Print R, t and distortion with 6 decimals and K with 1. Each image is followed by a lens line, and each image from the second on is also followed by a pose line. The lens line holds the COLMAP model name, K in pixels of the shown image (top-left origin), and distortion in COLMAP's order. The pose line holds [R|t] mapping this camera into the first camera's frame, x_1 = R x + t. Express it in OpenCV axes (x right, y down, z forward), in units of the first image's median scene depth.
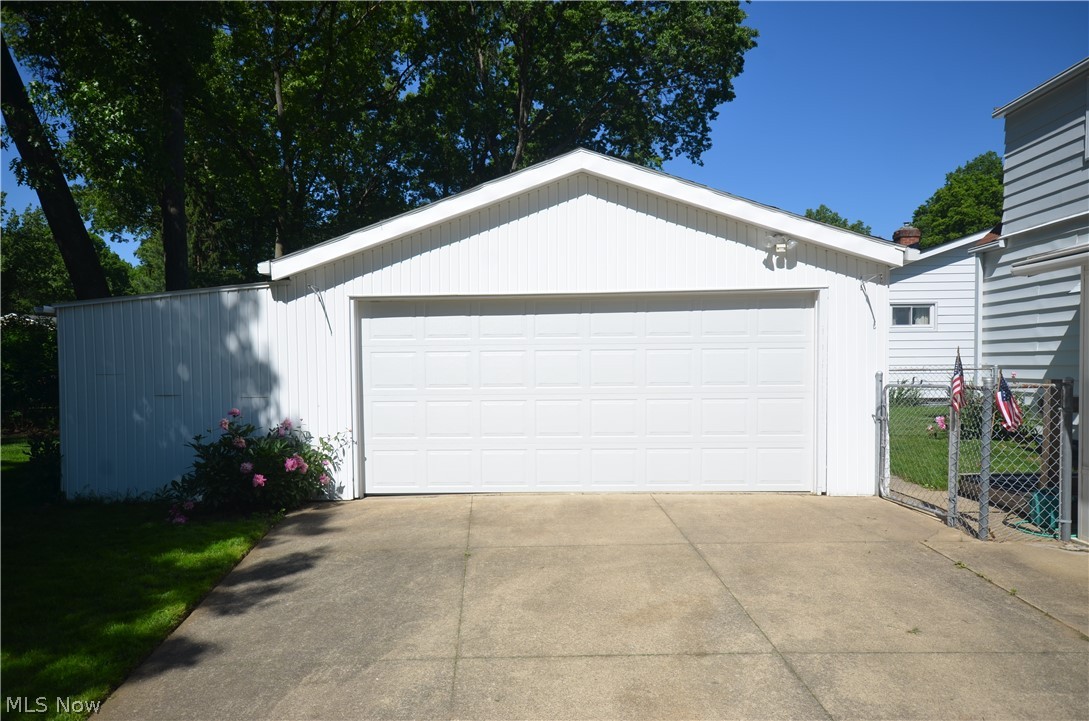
lens RADIAL K [[682.6, 0, 544.5], [0, 682.6, 360.5], [0, 0, 1]] dist [-0.007491, 0.028821]
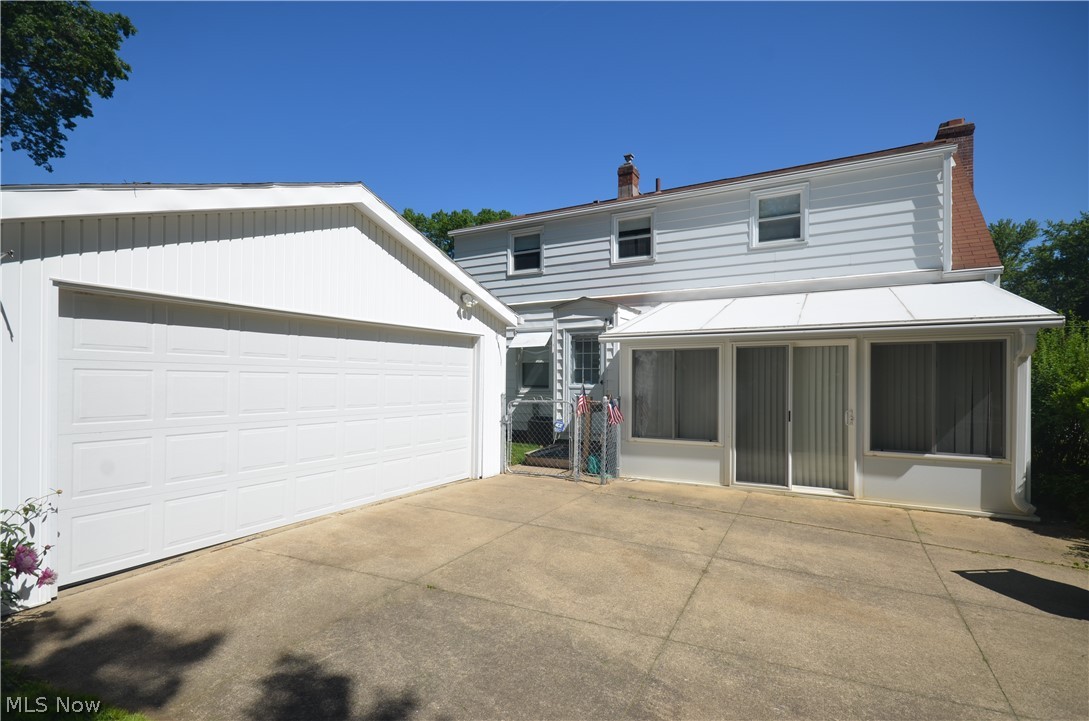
lens RADIAL K [[519.4, 0, 544.5], [0, 519.4, 360.5], [0, 0, 1]] dist [0.001792, 0.001353]
pose [[0.454176, 0.047850, 0.889626, -0.689105], [-0.014812, 0.998824, -0.046162, -0.004367], [-0.890789, 0.007789, 0.454350, 0.502100]]
